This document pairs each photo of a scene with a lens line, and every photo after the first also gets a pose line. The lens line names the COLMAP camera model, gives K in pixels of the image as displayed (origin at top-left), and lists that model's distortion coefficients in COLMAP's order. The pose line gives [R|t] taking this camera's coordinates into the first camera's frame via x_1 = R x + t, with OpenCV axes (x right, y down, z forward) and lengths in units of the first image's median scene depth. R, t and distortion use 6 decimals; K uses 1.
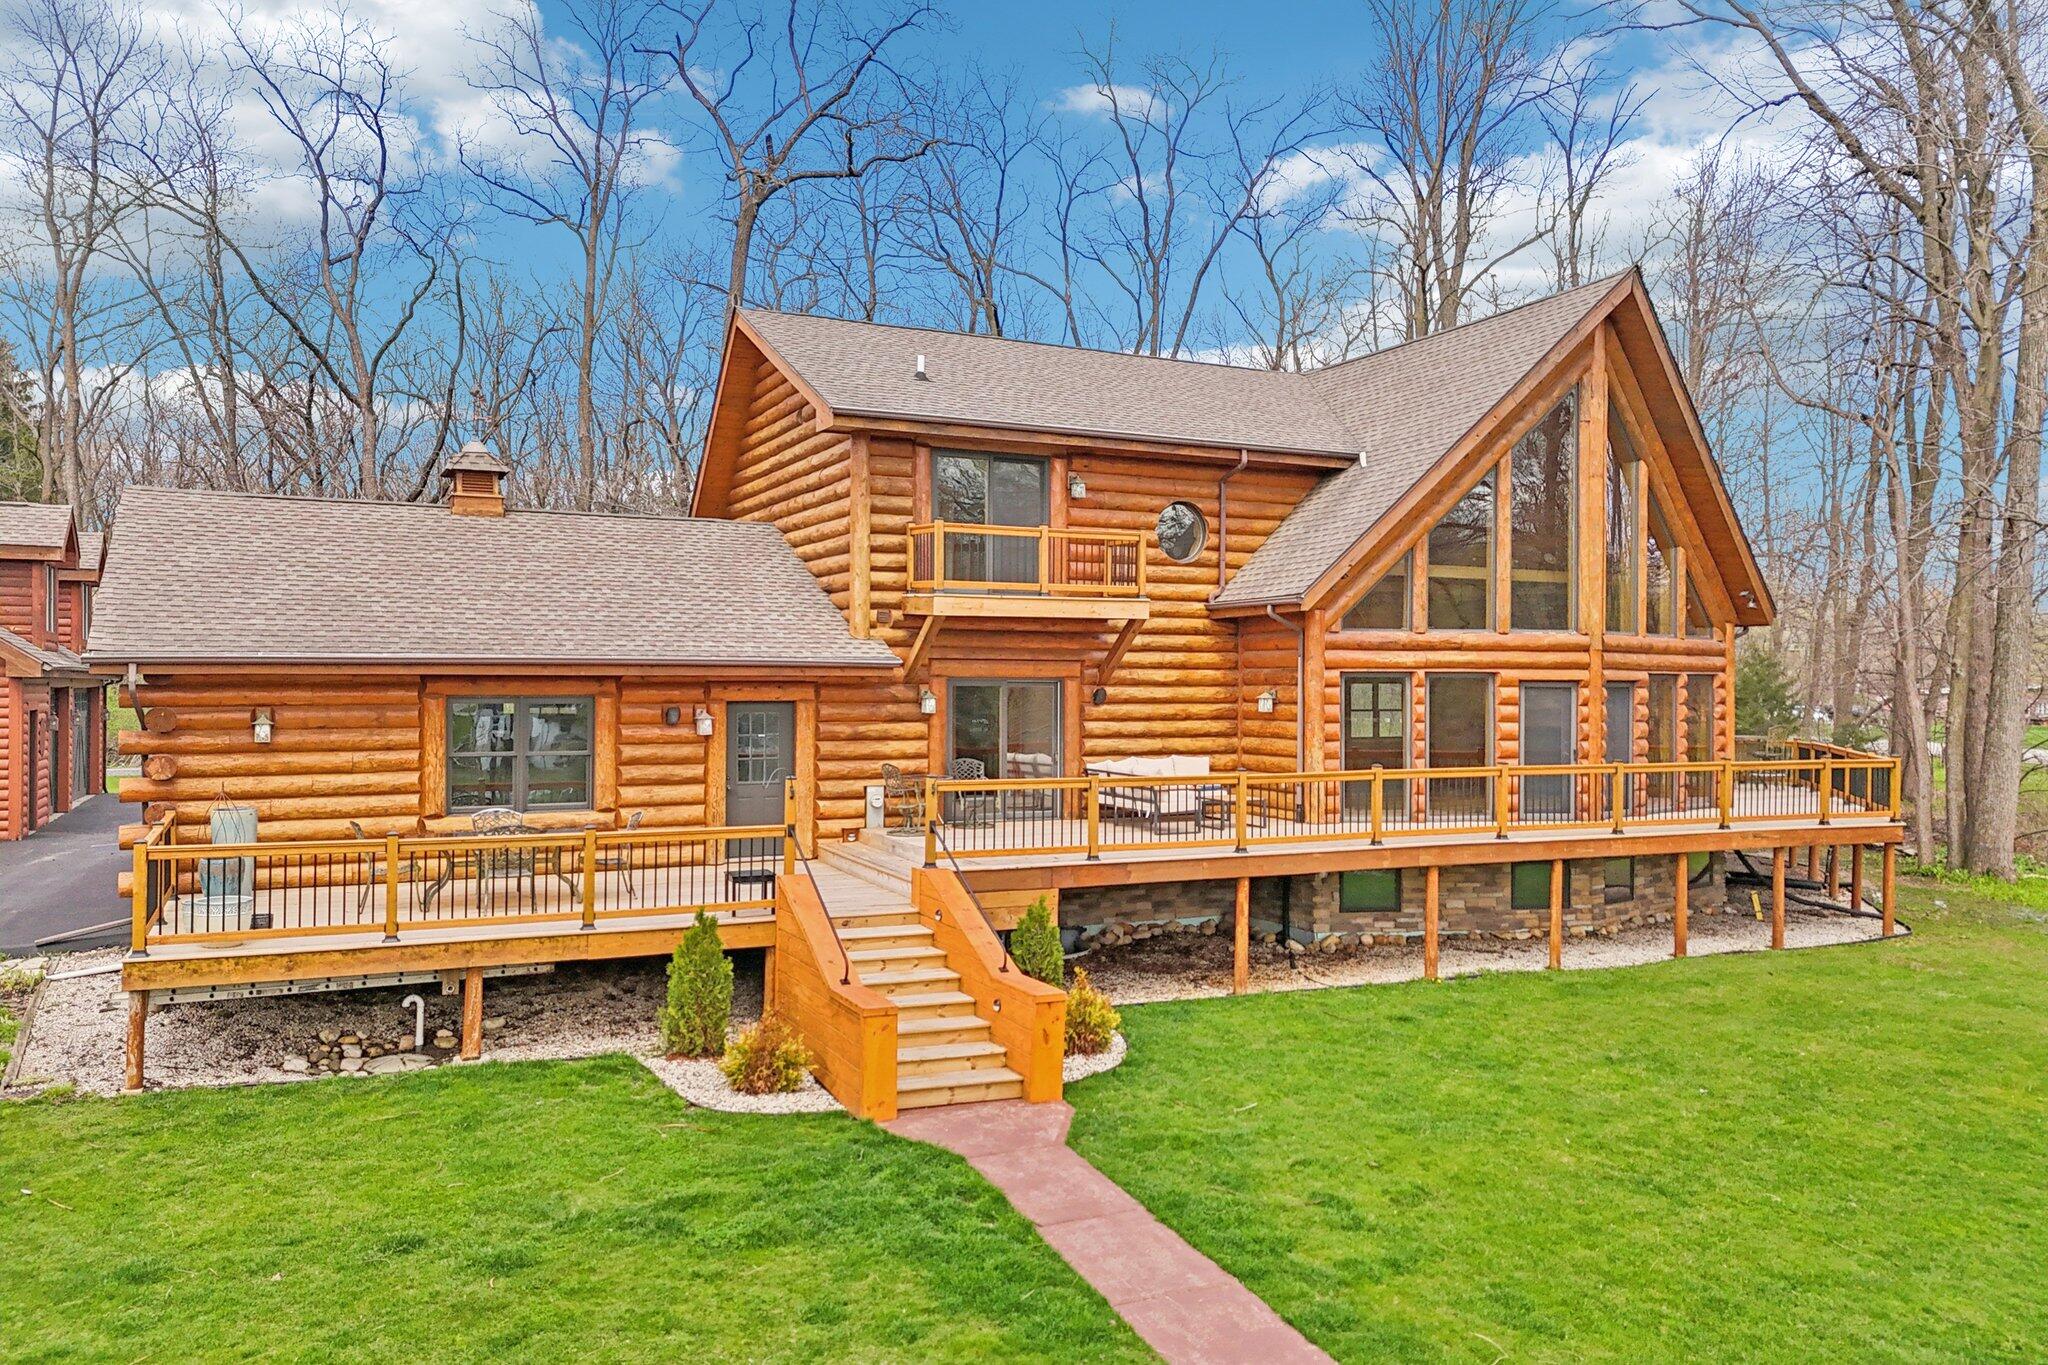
lens RADIAL K [[1452.3, 0, 1024.0], [0, 1452.3, 682.5], [0, 0, 1]] dist [0.085268, -0.082172]
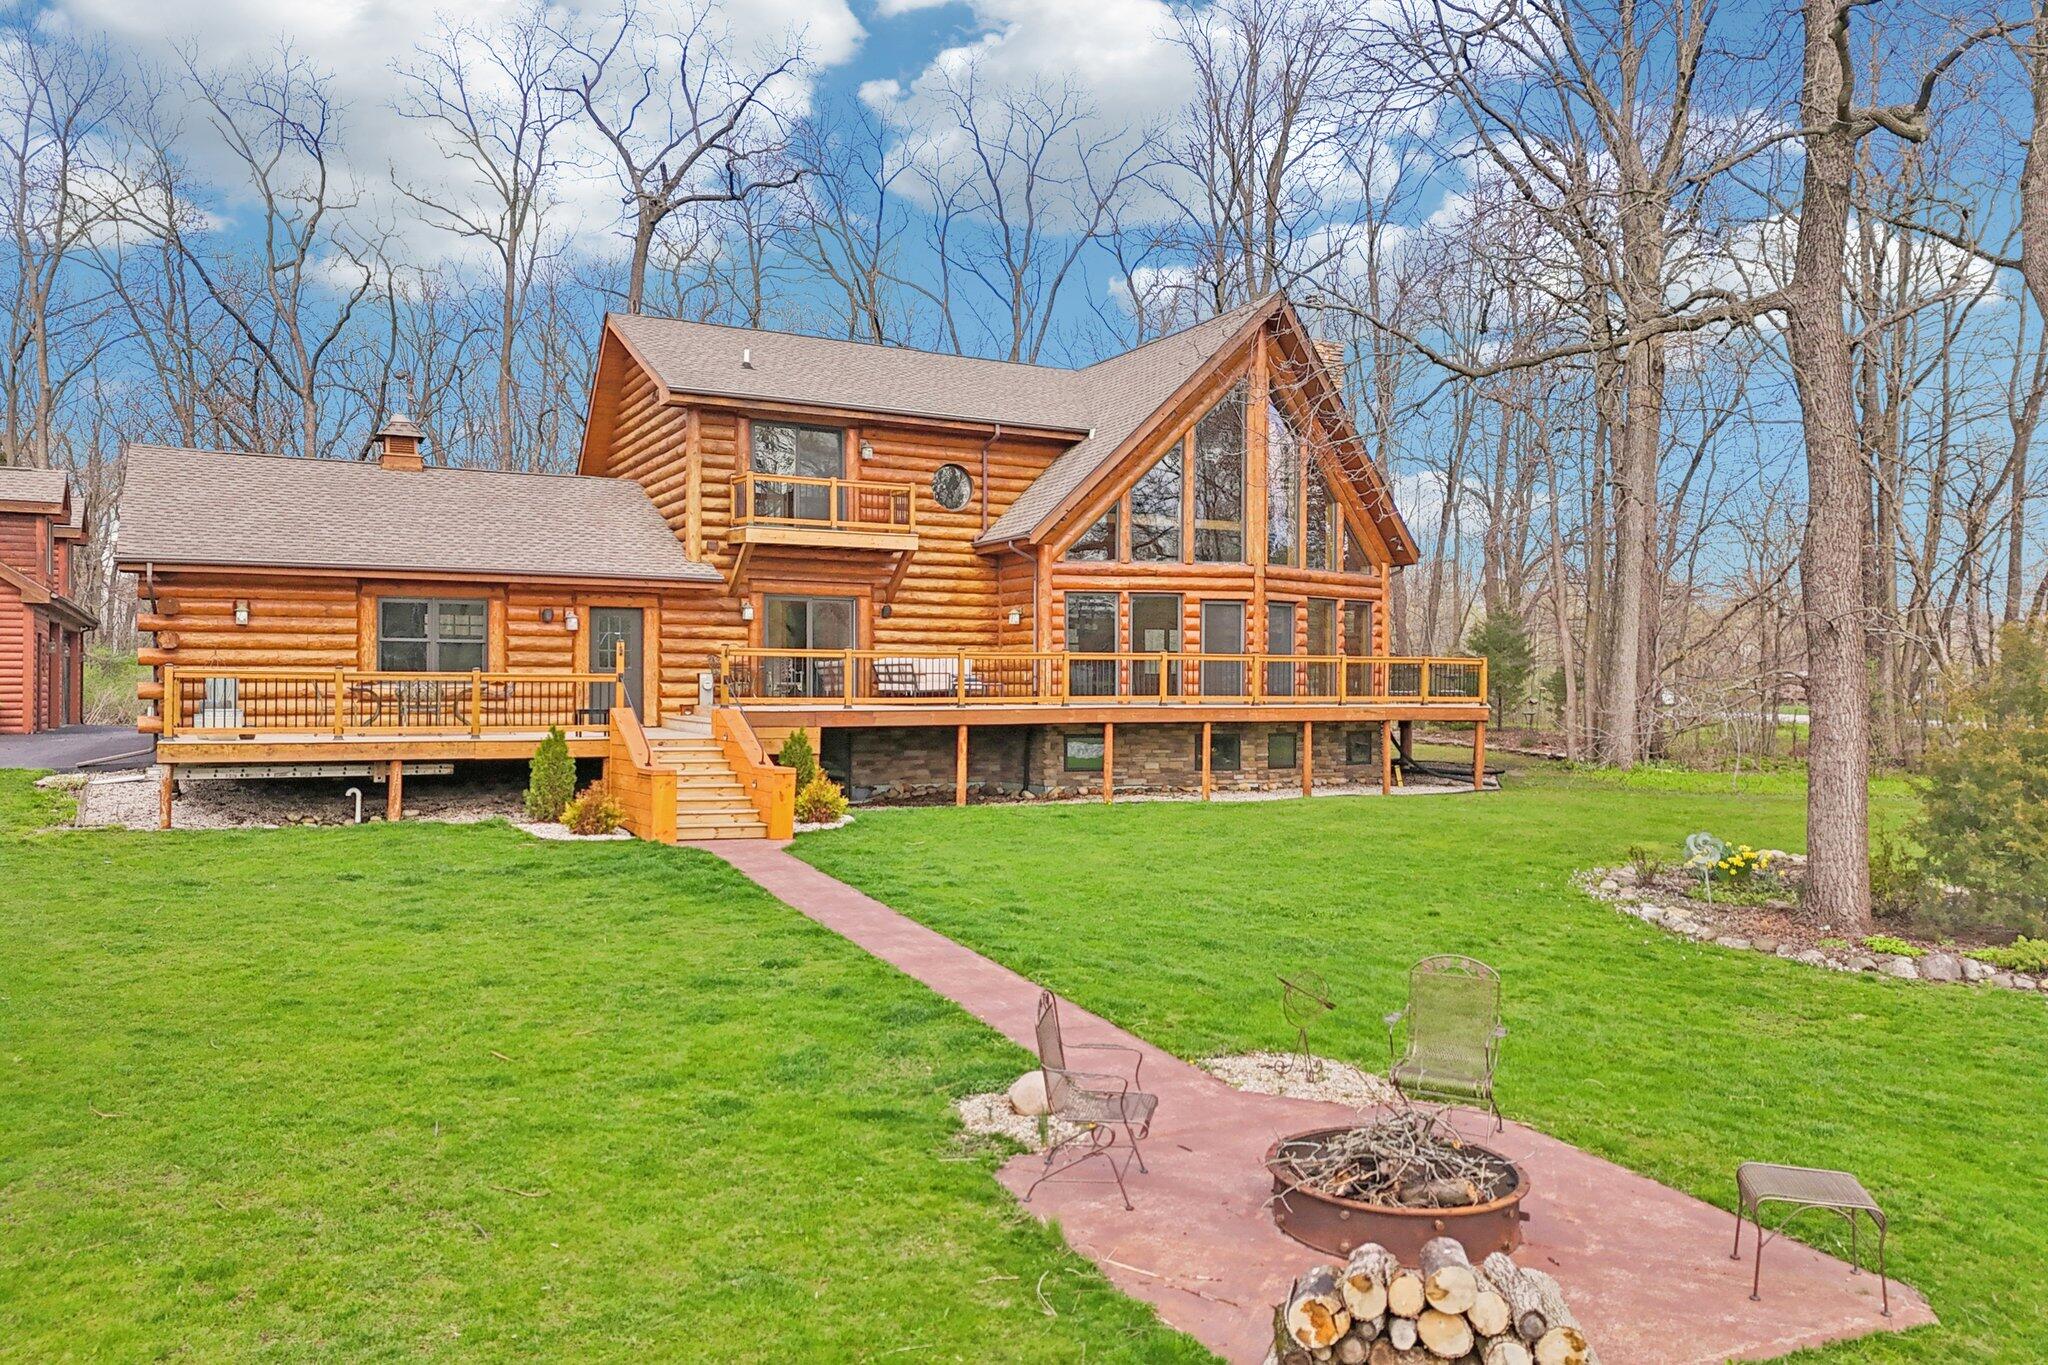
lens RADIAL K [[1457.4, 0, 1024.0], [0, 1457.4, 682.5], [0, 0, 1]] dist [0.068969, -0.058684]
pose [[0.999356, -0.002489, 0.035805, 0.132383], [0.002632, 0.999989, -0.003941, 0.080976], [-0.035795, 0.004033, 0.999351, -0.325303]]
